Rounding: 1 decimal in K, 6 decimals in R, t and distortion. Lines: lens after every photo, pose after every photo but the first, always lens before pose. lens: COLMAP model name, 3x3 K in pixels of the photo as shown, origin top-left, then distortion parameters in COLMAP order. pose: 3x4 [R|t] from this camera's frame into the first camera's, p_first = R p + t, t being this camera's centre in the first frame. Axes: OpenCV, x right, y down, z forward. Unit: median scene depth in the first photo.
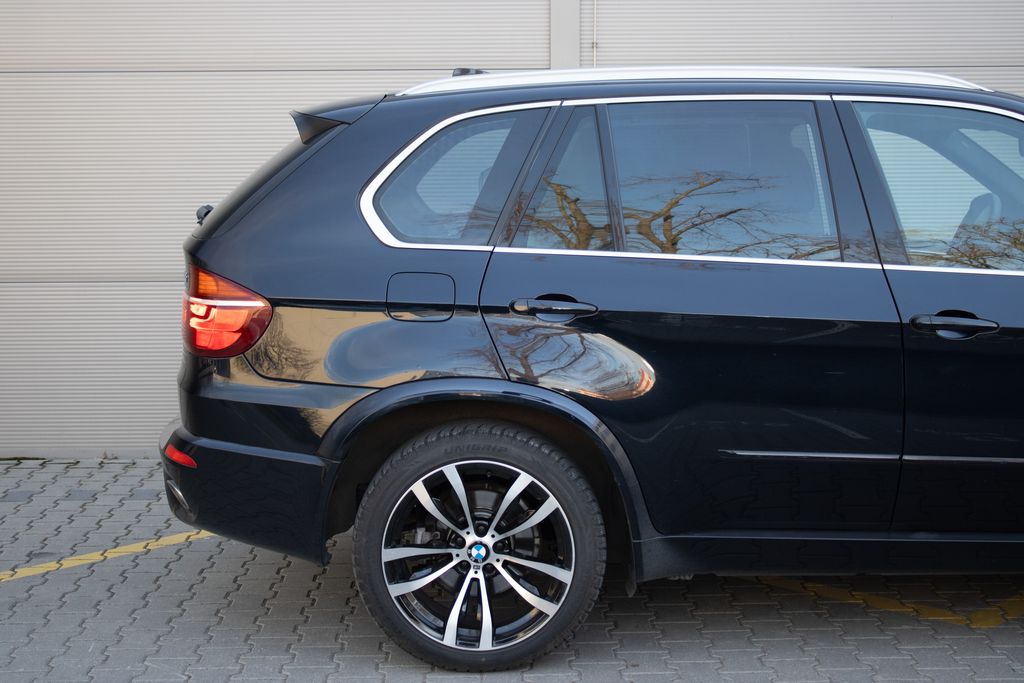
lens RADIAL K [[1740.3, 0, 511.6], [0, 1740.3, 332.5], [0, 0, 1]] dist [-0.010381, 0.000000]
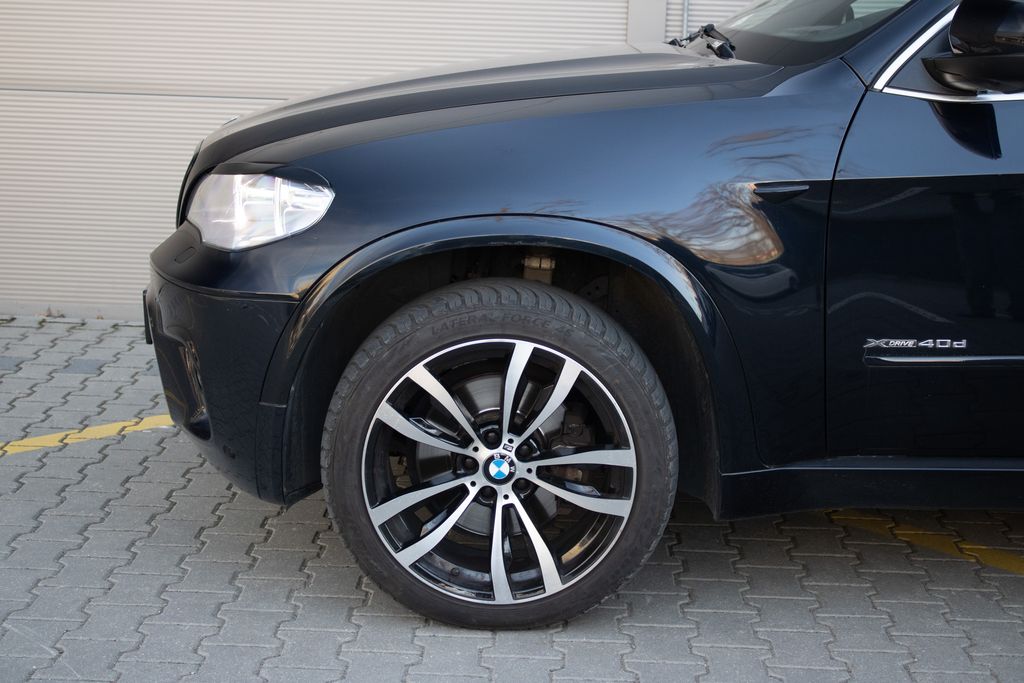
lens RADIAL K [[1795.4, 0, 512.6], [0, 1795.4, 339.1], [0, 0, 1]] dist [0.045117, 0.000000]
pose [[0.998339, 0.046480, -0.034033, 0.008059], [-0.043576, 0.995711, 0.081612, 0.010155], [0.037680, -0.079994, 0.996083, 0.284474]]
